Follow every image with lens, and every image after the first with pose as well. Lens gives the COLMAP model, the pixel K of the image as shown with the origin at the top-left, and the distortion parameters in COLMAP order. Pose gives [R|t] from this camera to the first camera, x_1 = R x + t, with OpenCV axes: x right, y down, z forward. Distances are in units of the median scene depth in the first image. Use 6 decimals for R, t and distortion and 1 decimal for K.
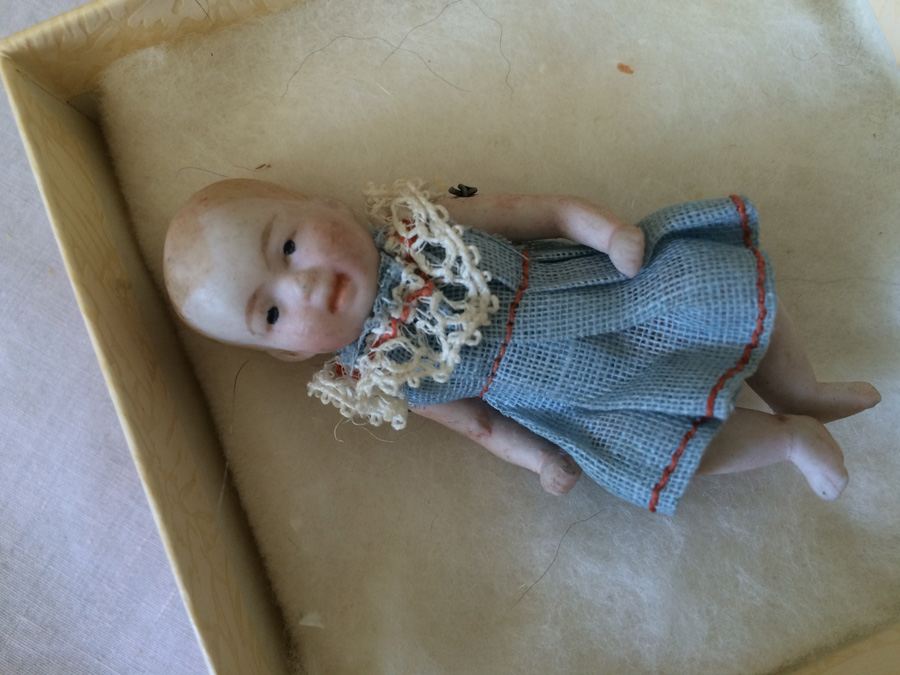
lens RADIAL K [[807.0, 0, 450.0], [0, 807.0, 337.5], [0, 0, 1]] dist [0.059920, -0.105554]
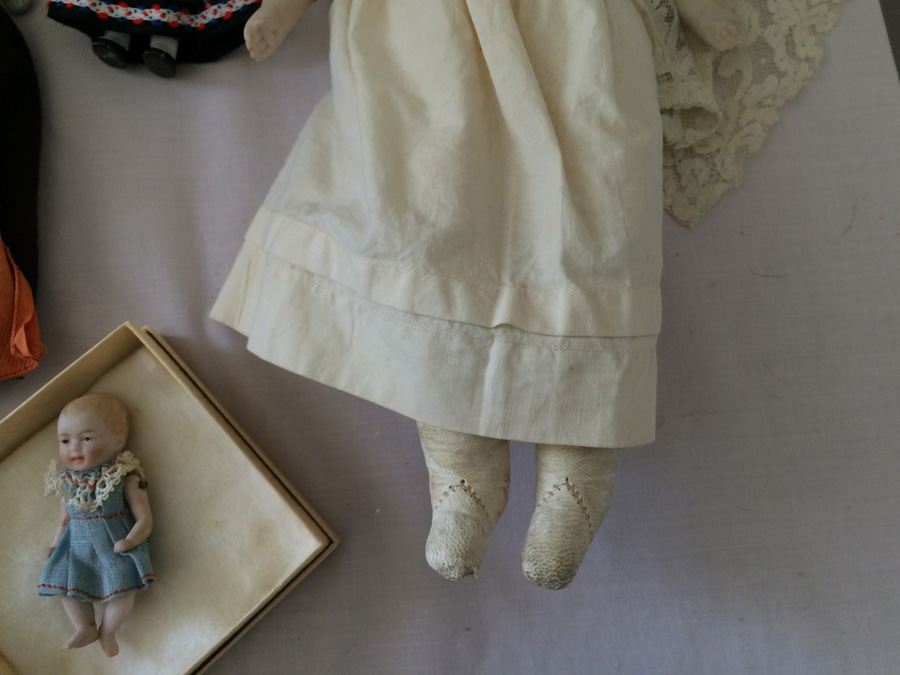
lens RADIAL K [[807.0, 0, 450.0], [0, 807.0, 337.5], [0, 0, 1]] dist [0.059920, -0.105554]
pose [[0.357463, 0.922314, -0.146821, 0.369545], [-0.933834, 0.350756, -0.070177, -1.250010], [-0.013227, 0.162192, 0.986670, -2.011293]]
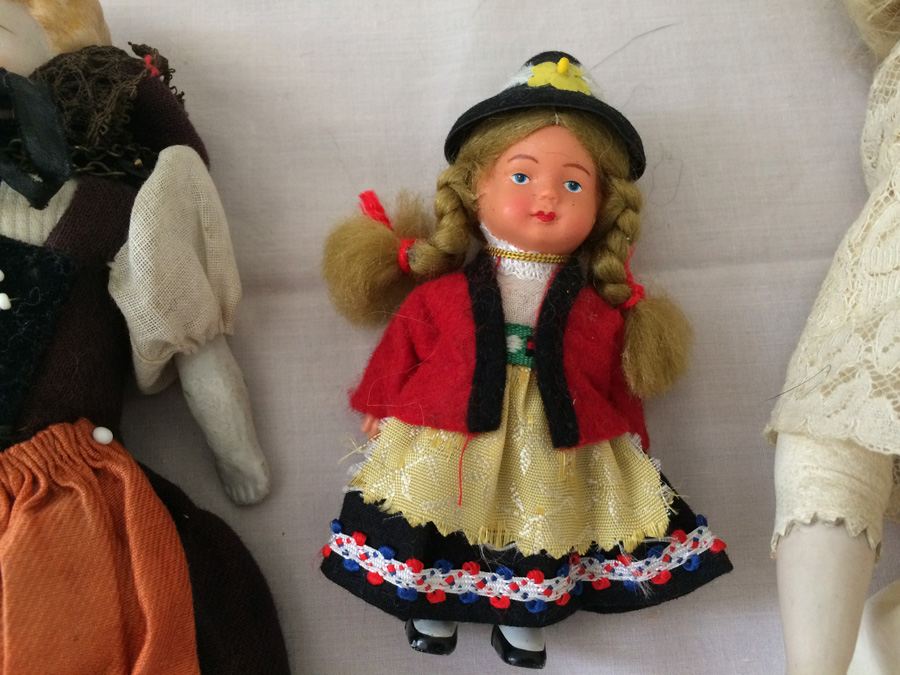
lens RADIAL K [[807.0, 0, 450.0], [0, 807.0, 337.5], [0, 0, 1]] dist [0.059920, -0.105554]
pose [[0.335279, 0.926788, -0.169270, -2.077349], [-0.941558, 0.335827, -0.026251, -0.780021], [0.032516, 0.168179, 0.985220, -0.693833]]
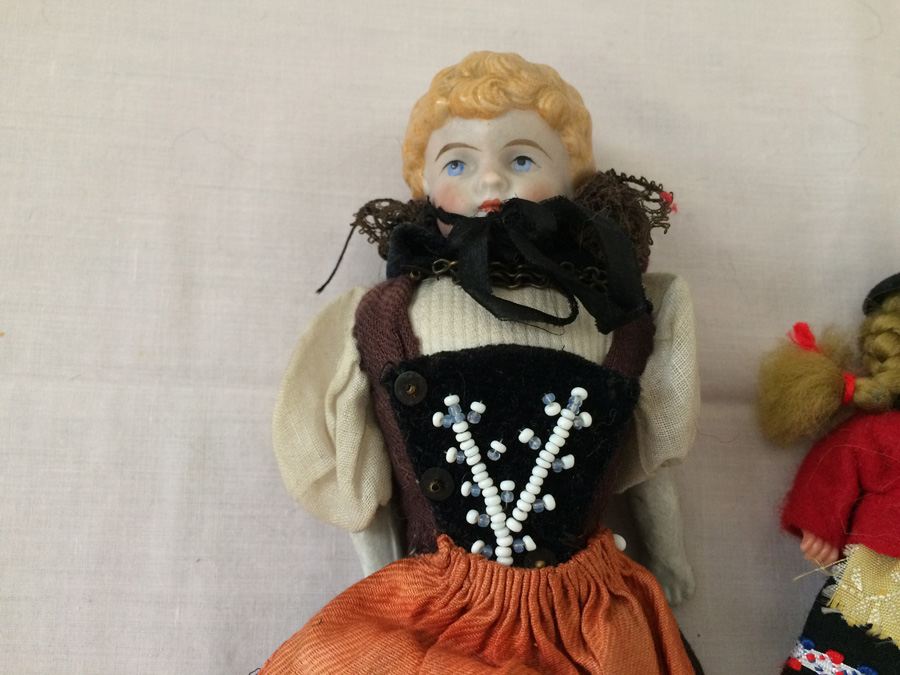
lens RADIAL K [[807.0, 0, 450.0], [0, 807.0, 337.5], [0, 0, 1]] dist [0.059920, -0.105554]
pose [[0.255214, 0.950185, -0.178926, -2.643688], [-0.965146, 0.239261, -0.106059, 0.411478], [-0.057966, 0.199757, 0.978129, -0.866299]]
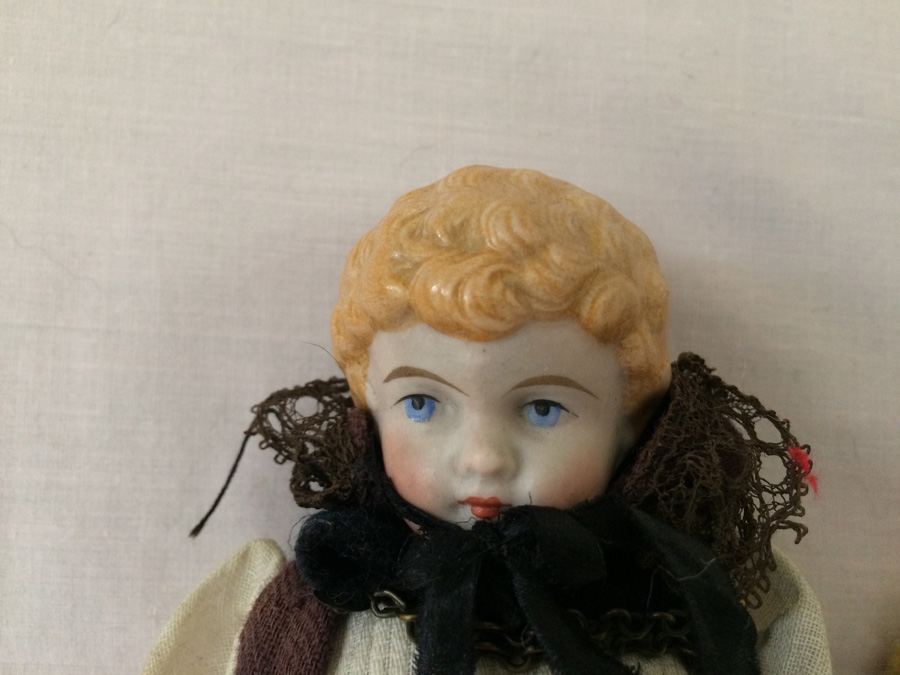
lens RADIAL K [[807.0, 0, 450.0], [0, 807.0, 337.5], [0, 0, 1]] dist [0.059920, -0.105554]
pose [[0.230142, 0.973115, -0.009055, -3.453757], [-0.970435, 0.228793, -0.076875, 0.113535], [-0.072737, 0.026479, 0.997000, -0.089984]]
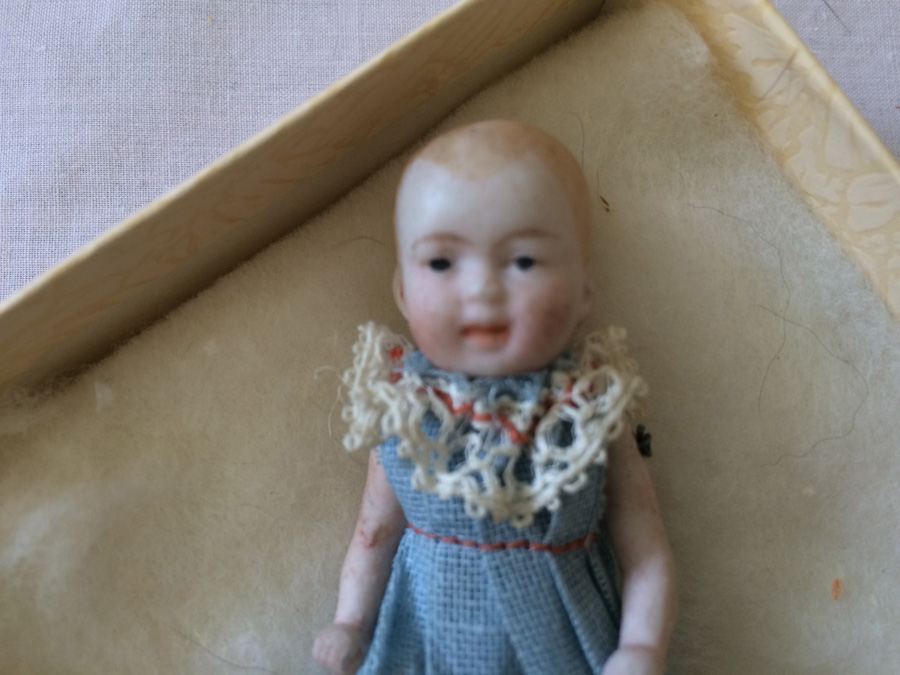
lens RADIAL K [[807.0, 0, 450.0], [0, 807.0, 337.5], [0, 0, 1]] dist [0.059920, -0.105554]
pose [[0.251849, 0.964021, -0.085058, -0.071293], [-0.967530, 0.252756, -0.000113, -0.017777], [0.021390, 0.082325, 0.996376, 0.175235]]
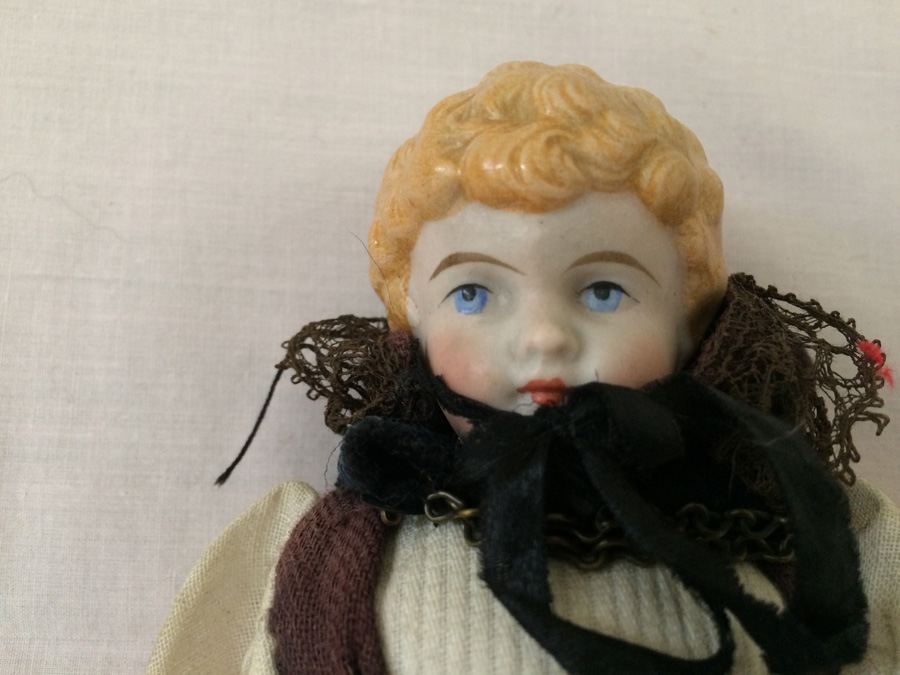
lens RADIAL K [[807.0, 0, 450.0], [0, 807.0, 337.5], [0, 0, 1]] dist [0.059920, -0.105554]
pose [[0.253311, 0.960781, -0.112845, -3.230752], [-0.963745, 0.240526, -0.115515, 0.243678], [-0.083843, 0.138015, 0.986875, -0.007181]]
